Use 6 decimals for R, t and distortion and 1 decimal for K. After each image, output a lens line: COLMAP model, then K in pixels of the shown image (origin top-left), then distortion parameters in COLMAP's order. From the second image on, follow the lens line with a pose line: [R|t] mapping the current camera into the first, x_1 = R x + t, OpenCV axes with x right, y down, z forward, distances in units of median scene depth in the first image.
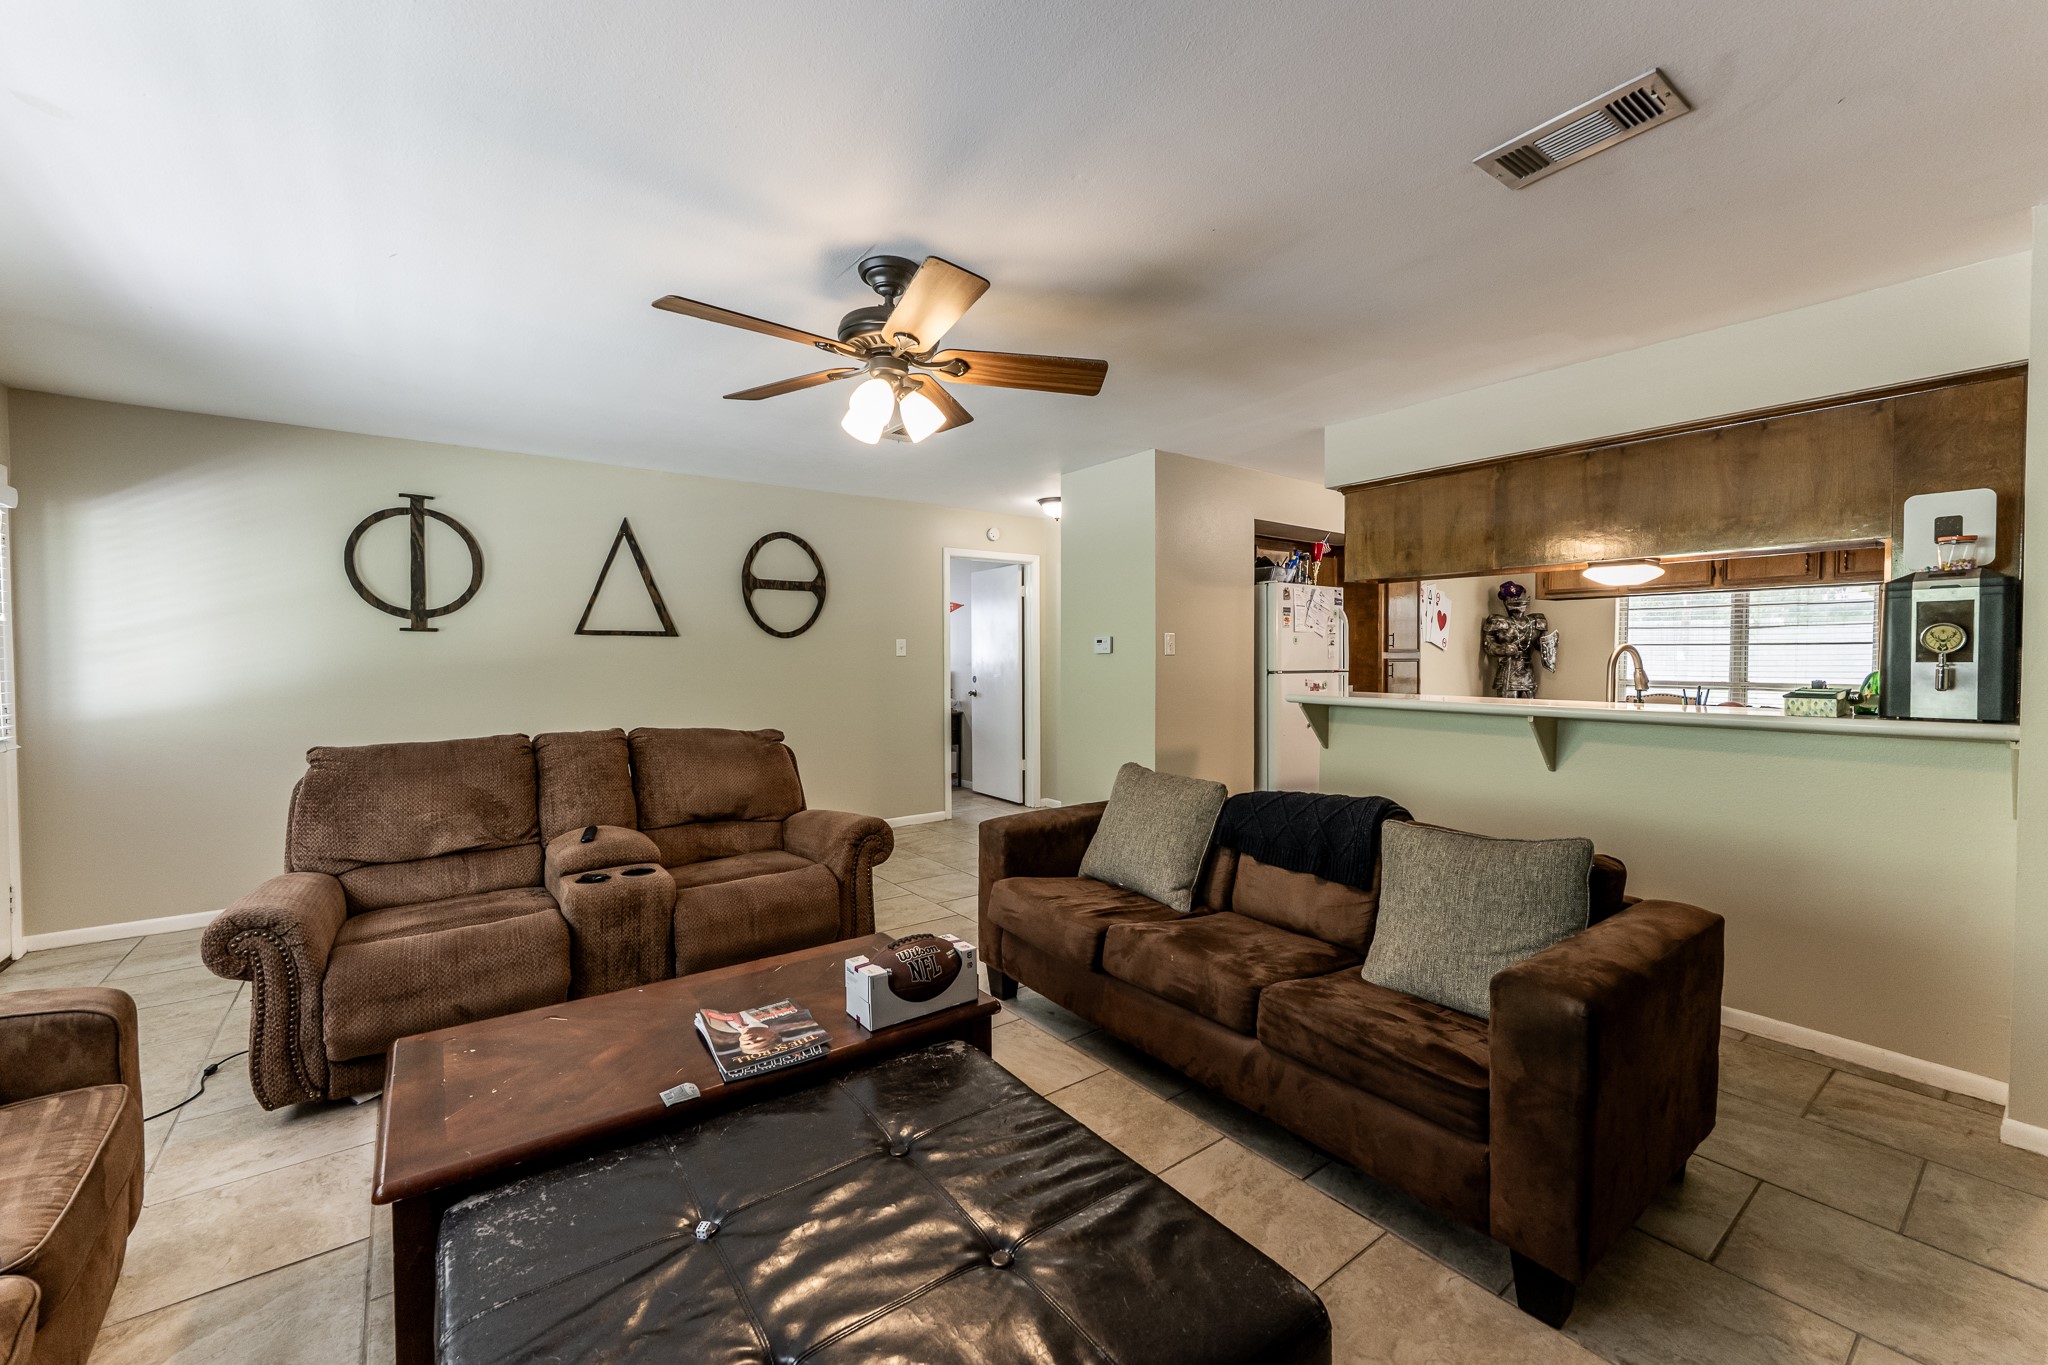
lens RADIAL K [[831.3, 0, 1027.0], [0, 831.3, 682.8], [0, 0, 1]] dist [-0.000919, 0.000374]
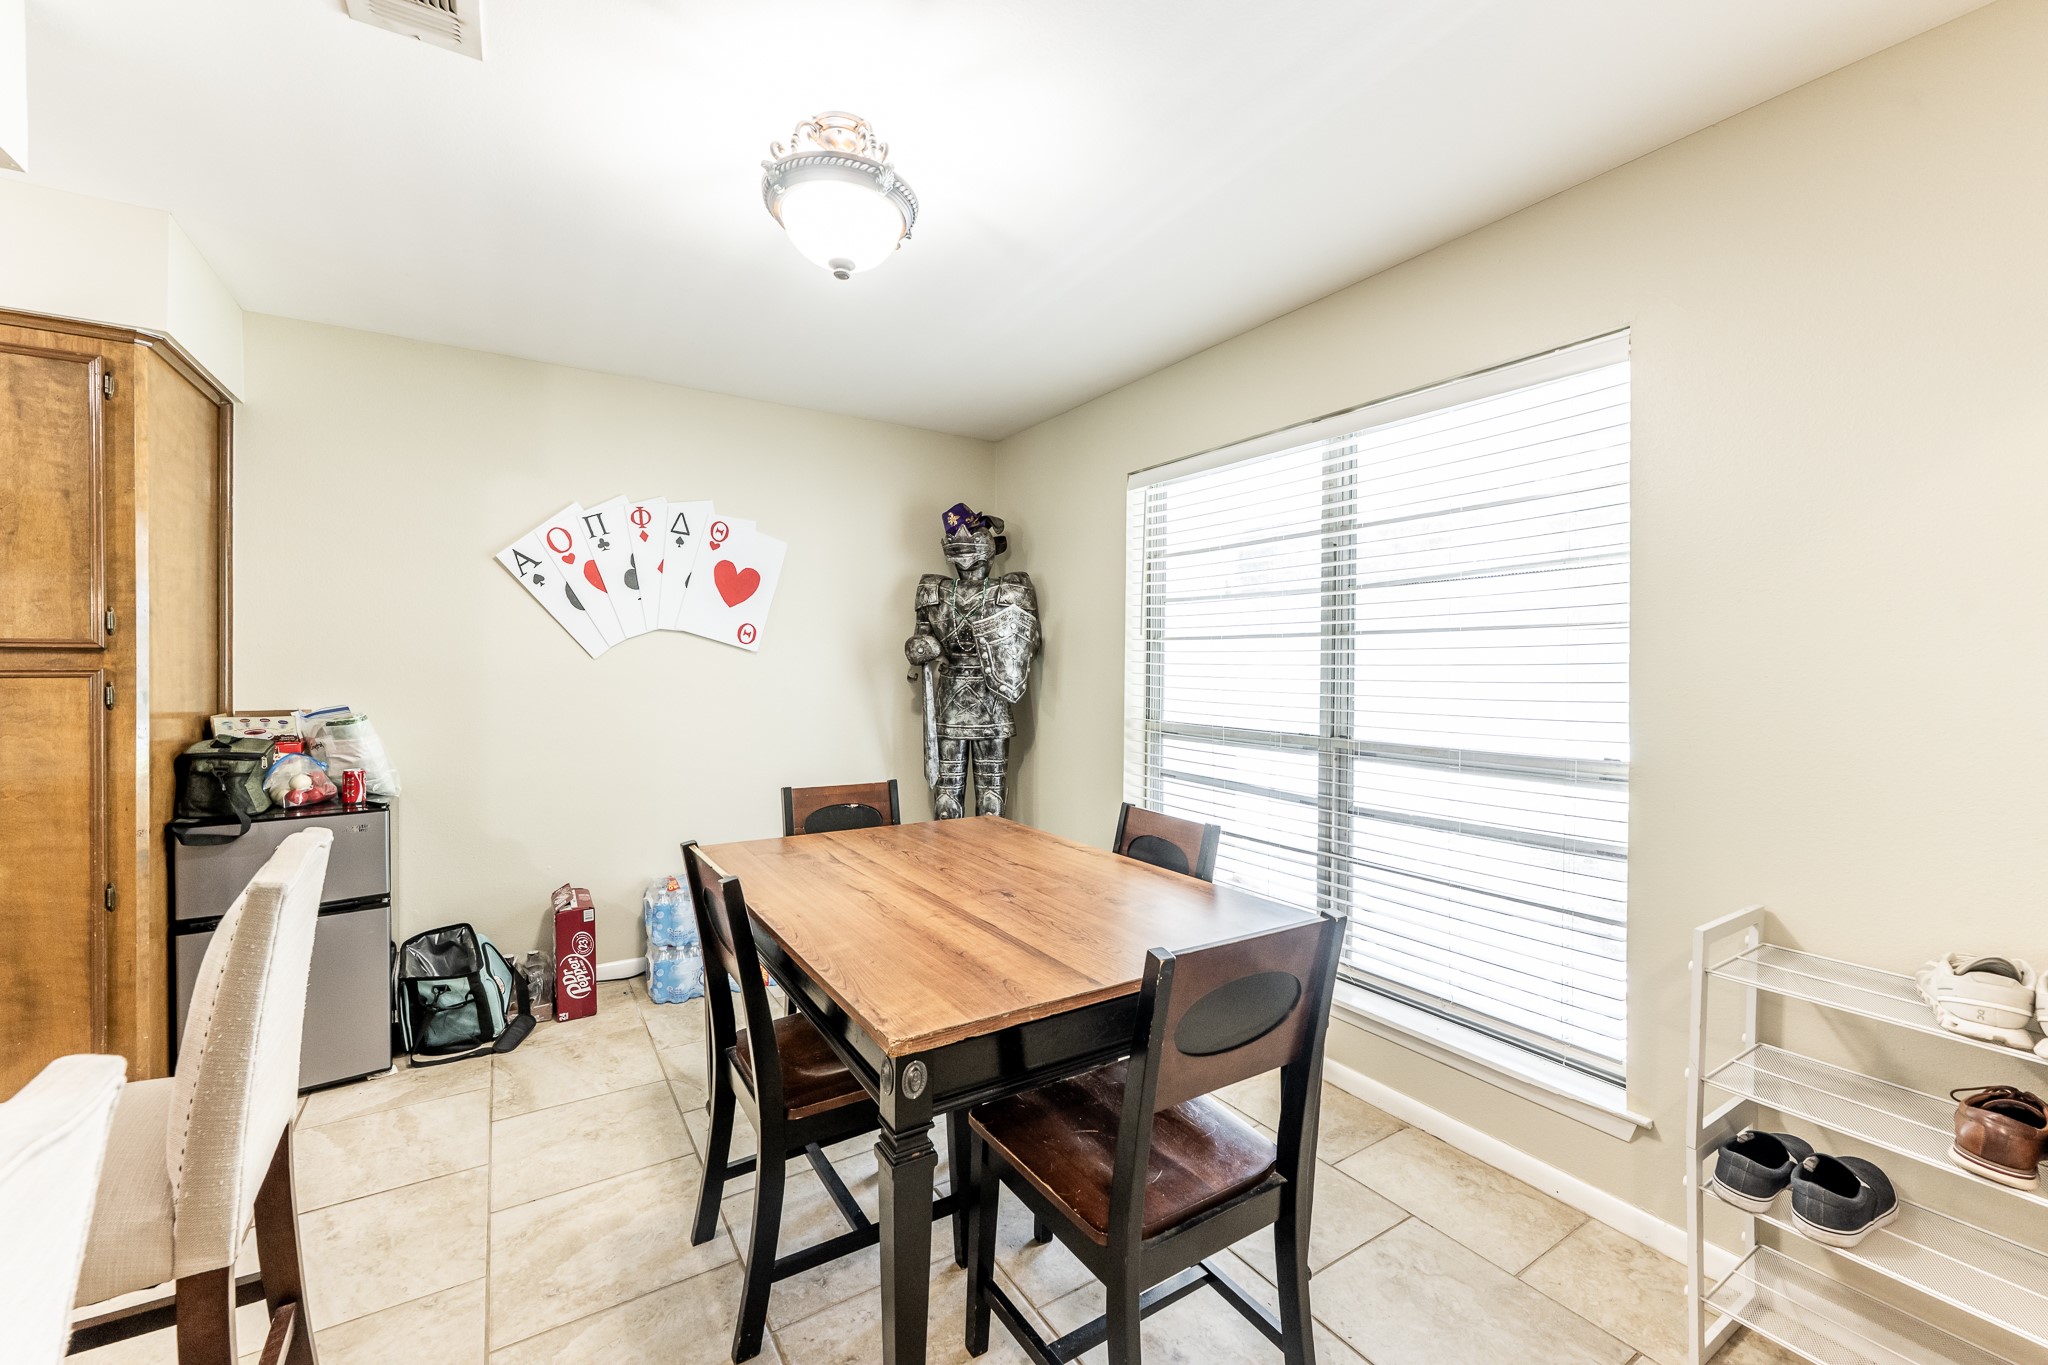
lens RADIAL K [[831.3, 0, 1029.9], [0, 831.3, 674.4], [0, 0, 1]] dist [-0.000919, 0.000374]
pose [[0.995010, 0.005518, -0.099622, 0.778863], [-0.007620, 0.999756, -0.020725, -0.020390], [0.099484, 0.021381, 0.994809, 0.637699]]
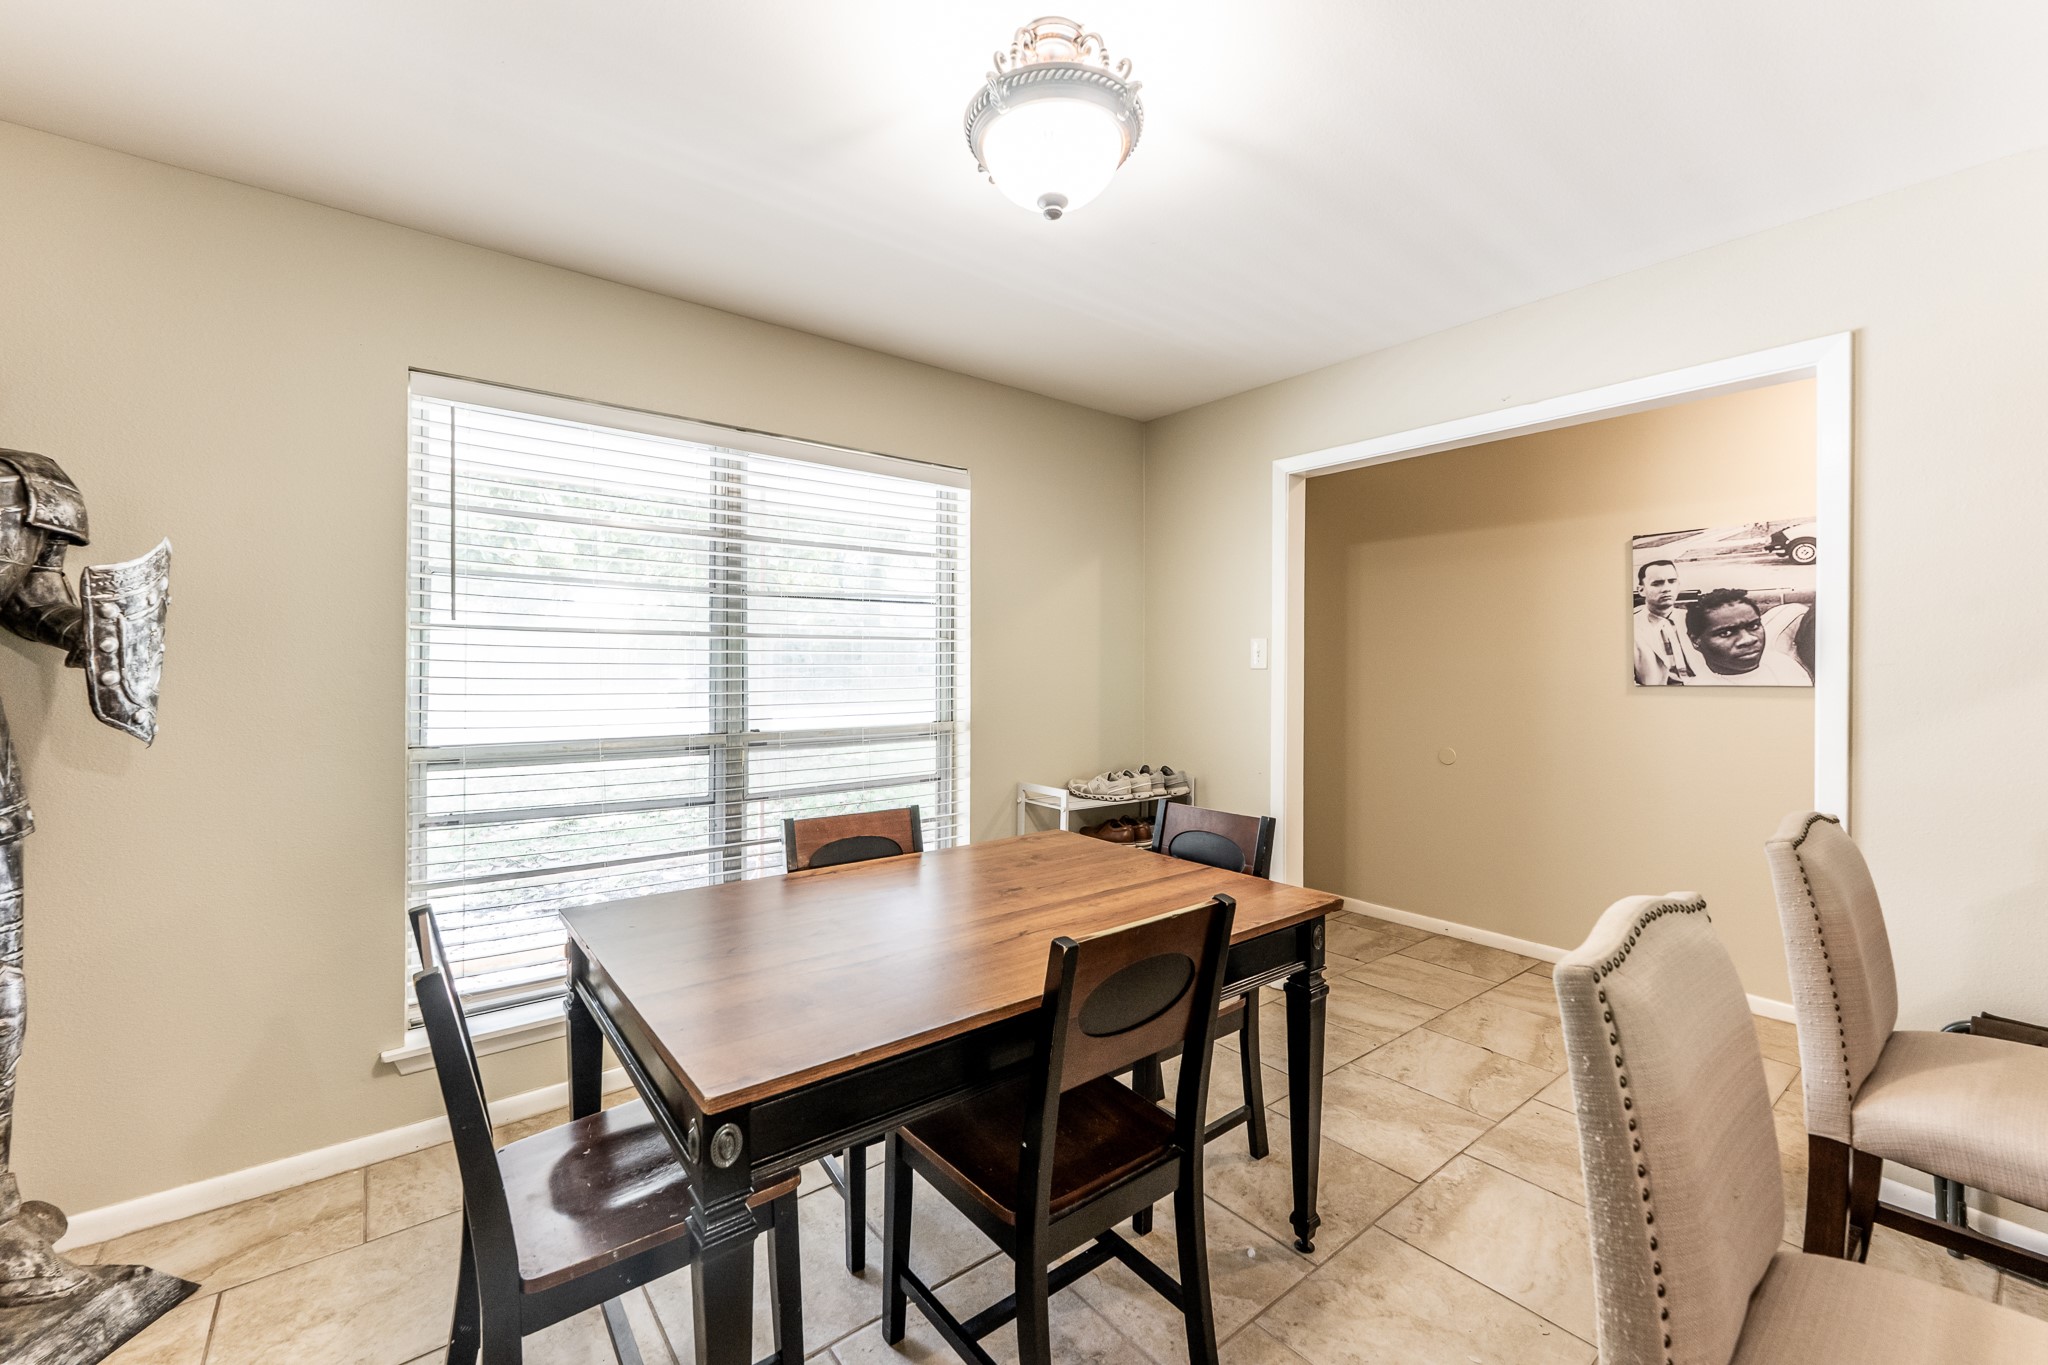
lens RADIAL K [[831.3, 0, 1015.9], [0, 831.3, 665.7], [0, 0, 1]] dist [-0.000919, 0.000374]
pose [[0.000511, -0.001885, 0.999998, 0.483142], [0.027408, 0.999623, 0.001871, -0.029948], [-0.999624, 0.027407, 0.000562, 0.888455]]
